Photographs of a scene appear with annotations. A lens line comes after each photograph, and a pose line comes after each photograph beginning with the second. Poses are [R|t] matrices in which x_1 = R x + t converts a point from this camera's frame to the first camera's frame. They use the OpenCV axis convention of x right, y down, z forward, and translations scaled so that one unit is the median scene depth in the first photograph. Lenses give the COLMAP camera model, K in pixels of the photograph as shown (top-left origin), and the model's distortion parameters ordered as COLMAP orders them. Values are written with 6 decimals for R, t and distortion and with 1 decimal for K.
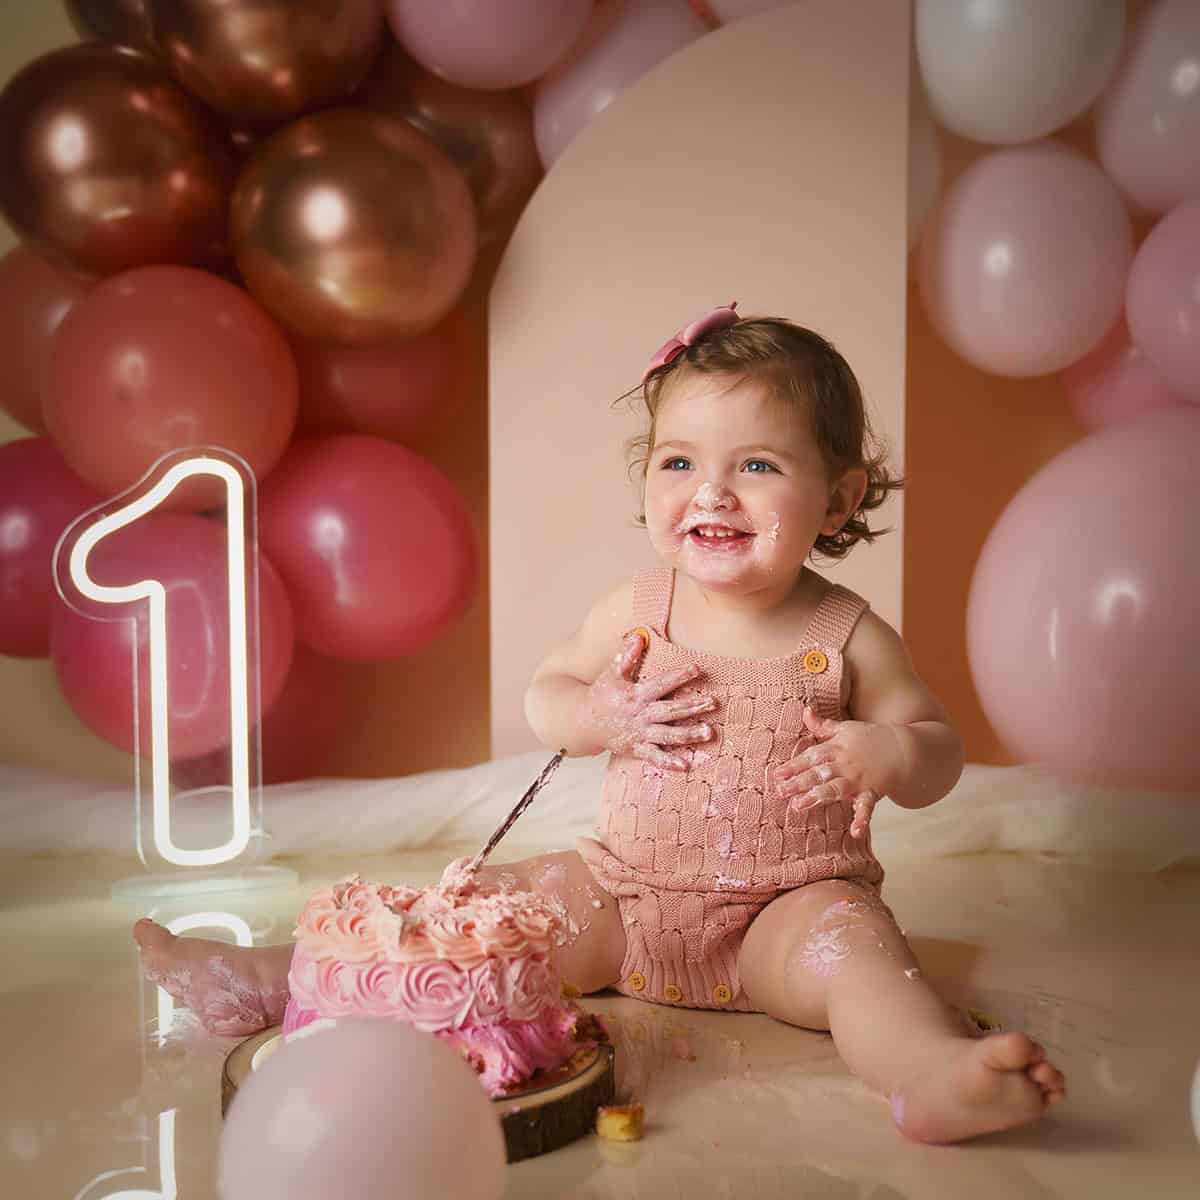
lens RADIAL K [[1922.2, 0, 611.4], [0, 1922.2, 595.1], [0, 0, 1]] dist [-0.030133, 0.000000]
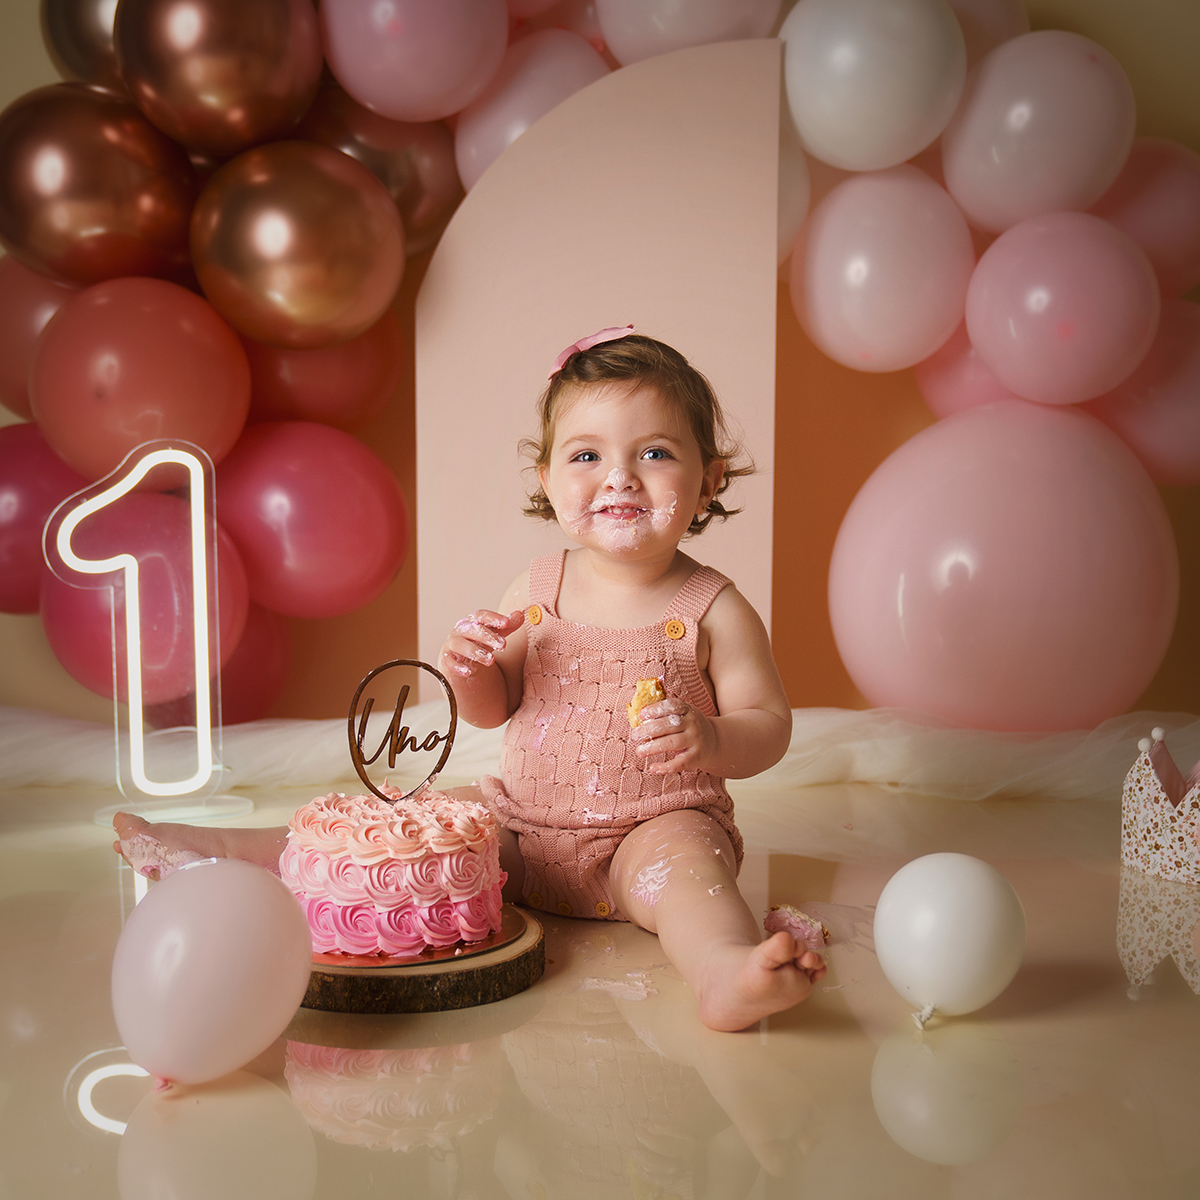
lens RADIAL K [[1862.1, 0, 598.0], [0, 1862.1, 608.4], [0, 0, 1]] dist [-0.052466, 0.000000]
pose [[0.999861, 0.000569, 0.016651, 0.028856], [-0.001411, 0.998718, 0.050602, -0.030785], [-0.016601, -0.050619, 0.998580, -0.134330]]
